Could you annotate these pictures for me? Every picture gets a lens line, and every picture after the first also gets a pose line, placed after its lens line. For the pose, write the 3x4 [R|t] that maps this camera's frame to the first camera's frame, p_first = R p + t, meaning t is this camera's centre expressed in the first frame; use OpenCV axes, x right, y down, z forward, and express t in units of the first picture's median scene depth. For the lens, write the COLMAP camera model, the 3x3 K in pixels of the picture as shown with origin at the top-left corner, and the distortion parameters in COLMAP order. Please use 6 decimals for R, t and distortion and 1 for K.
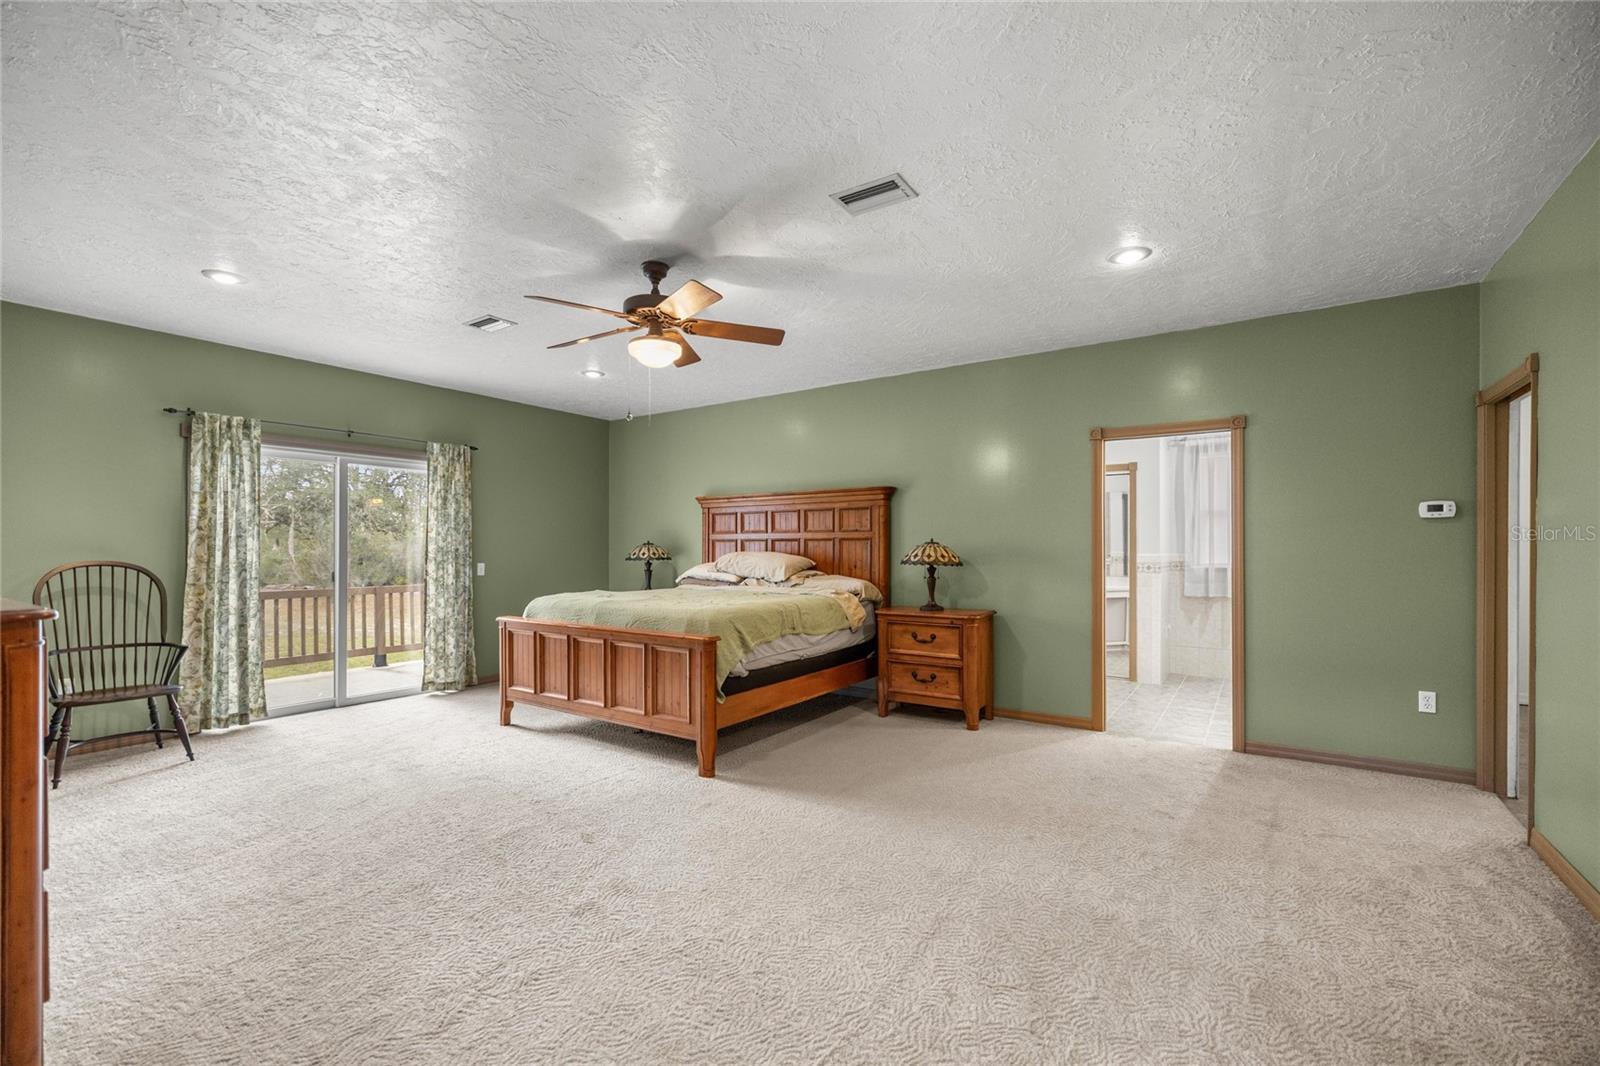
lens RADIAL K [[672.3, 0, 804.2], [0, 672.3, 544.6], [0, 0, 1]] dist [0.004424, -0.001159]
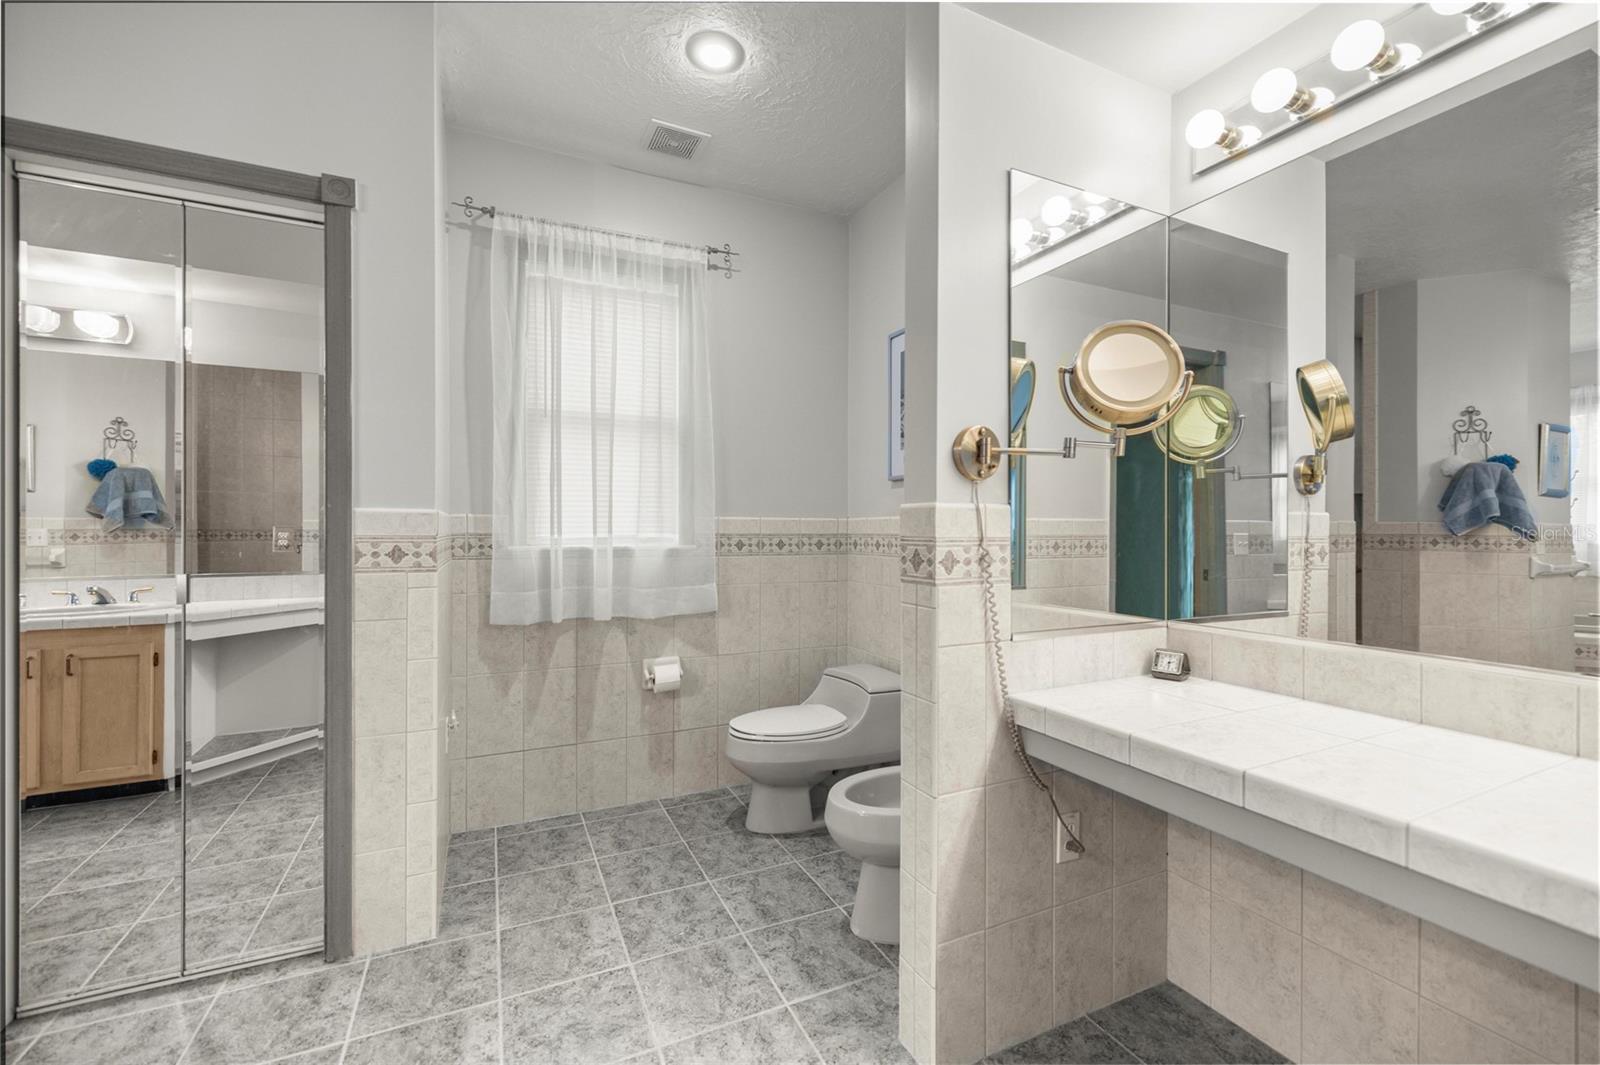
lens RADIAL K [[672.3, 0, 808.8], [0, 672.3, 534.6], [0, 0, 1]] dist [0.004424, -0.001159]
pose [[0.504887, -0.002993, 0.863180, 0.340767], [-0.005392, 0.999964, 0.006621, 0.022486], [-0.863169, -0.007997, 0.504852, 0.679658]]
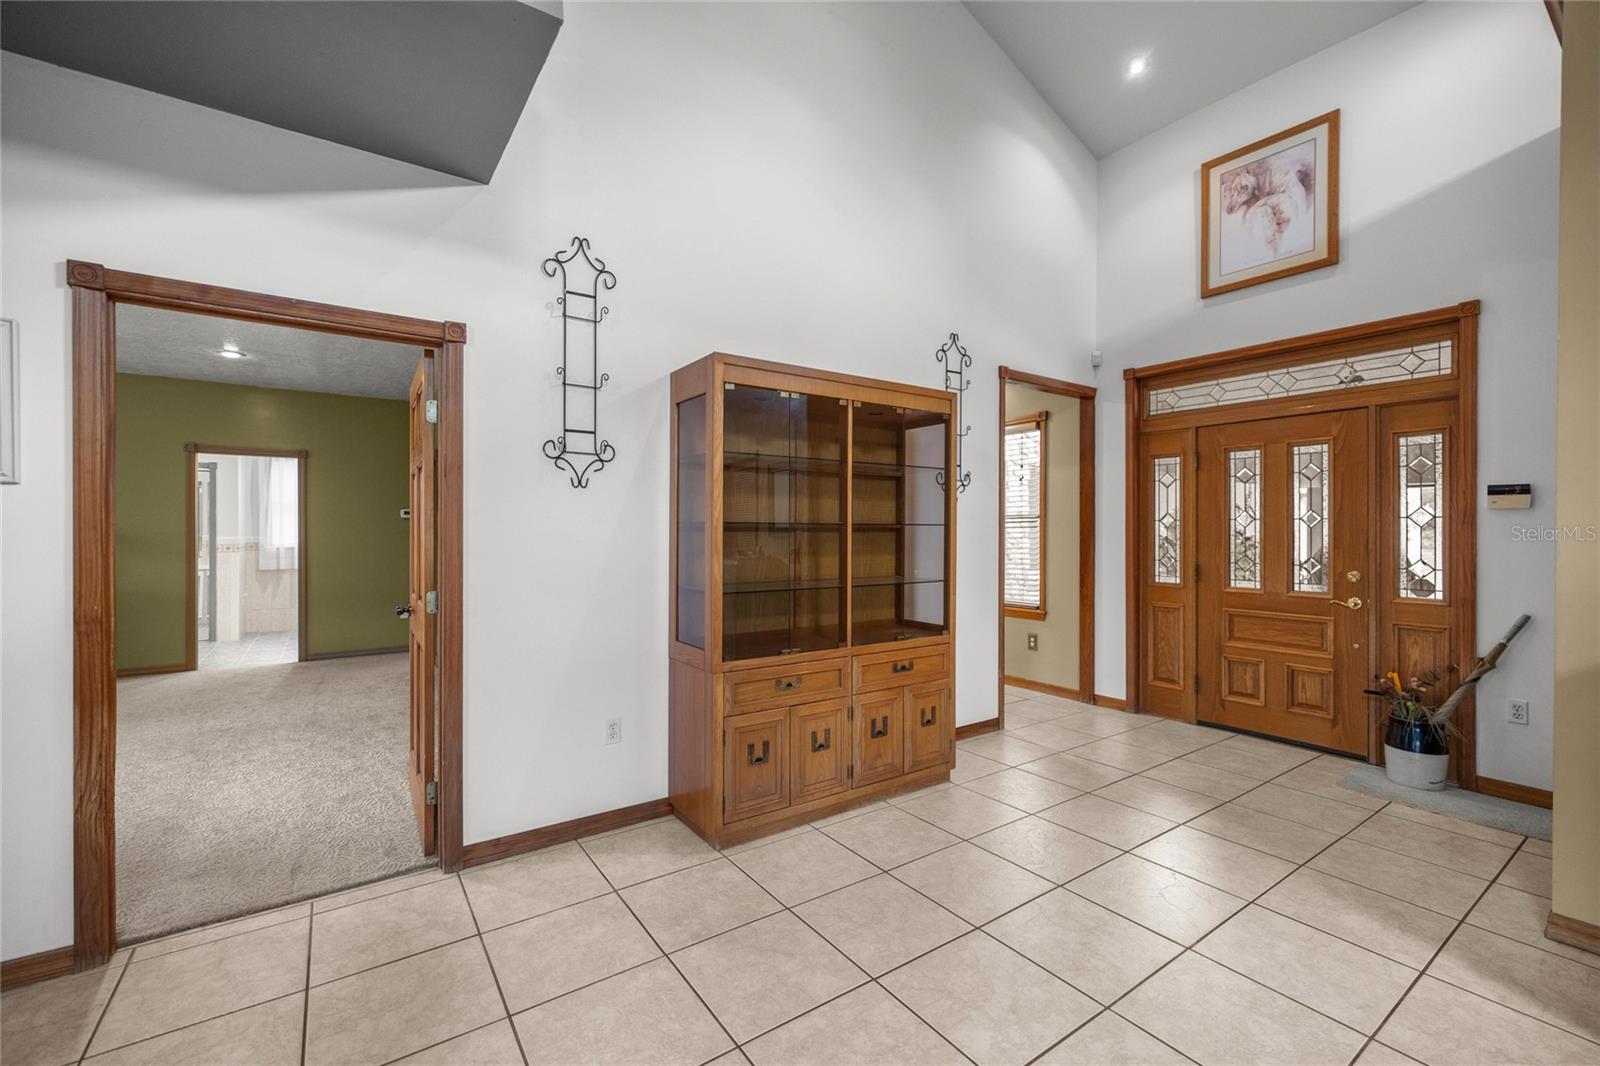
lens RADIAL K [[672.3, 0, 802.0], [0, 672.3, 526.8], [0, 0, 1]] dist [0.004424, -0.001159]
pose [[0.355792, -0.000505, 0.934565, -0.270049], [-0.003504, 0.999992, 0.001875, -0.011366], [-0.934559, -0.003941, 0.355787, -0.427097]]
